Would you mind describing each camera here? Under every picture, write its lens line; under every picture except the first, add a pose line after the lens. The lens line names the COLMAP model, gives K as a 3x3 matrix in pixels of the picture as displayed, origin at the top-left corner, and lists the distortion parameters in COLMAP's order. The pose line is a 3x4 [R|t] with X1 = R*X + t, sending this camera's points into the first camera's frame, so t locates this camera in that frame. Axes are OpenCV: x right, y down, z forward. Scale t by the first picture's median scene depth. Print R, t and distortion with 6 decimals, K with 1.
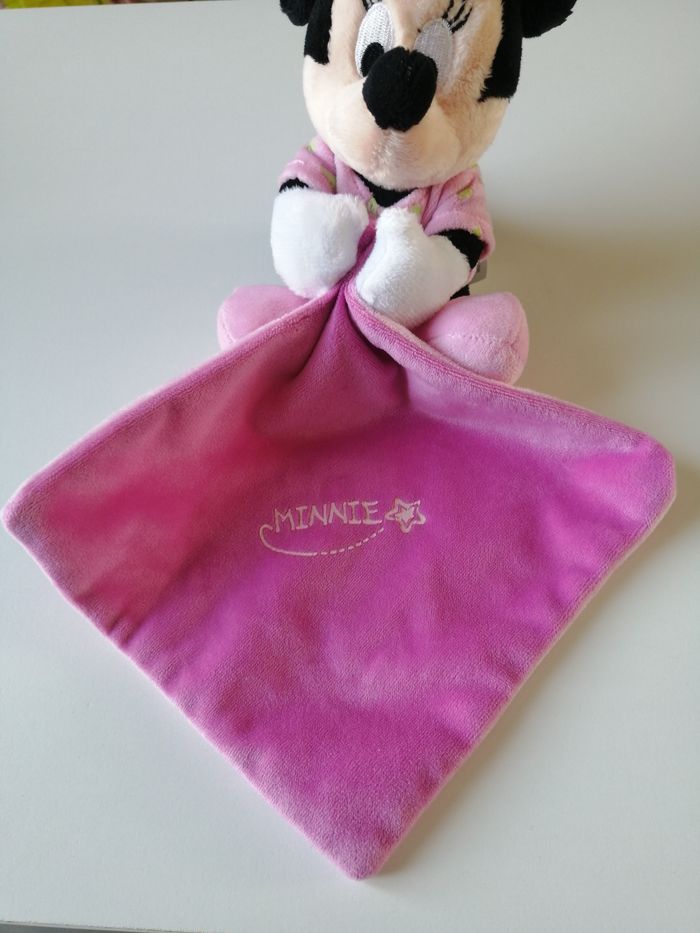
lens RADIAL K [[737.5, 0, 347.7], [0, 737.5, 466.7], [0, 0, 1]] dist [-0.014829, 0.026377]
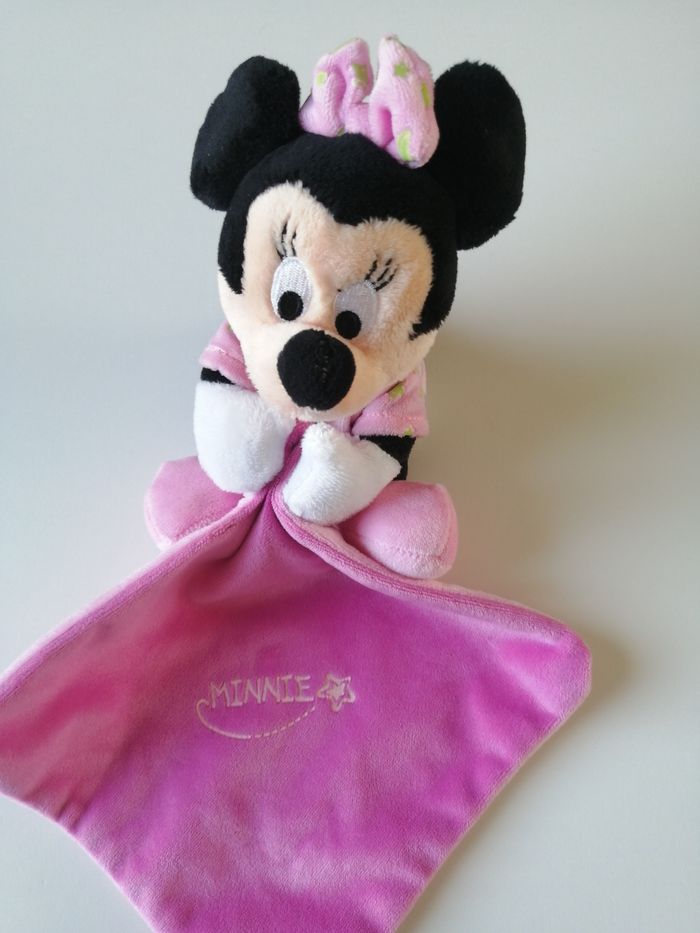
lens RADIAL K [[737.5, 0, 347.6], [0, 737.5, 465.1], [0, 0, 1]] dist [-0.014829, 0.026377]
pose [[0.999404, -0.007951, 0.033604, 0.065986], [-0.000102, 0.972448, 0.233122, -0.522188], [-0.034531, -0.232986, 0.971867, 0.061033]]
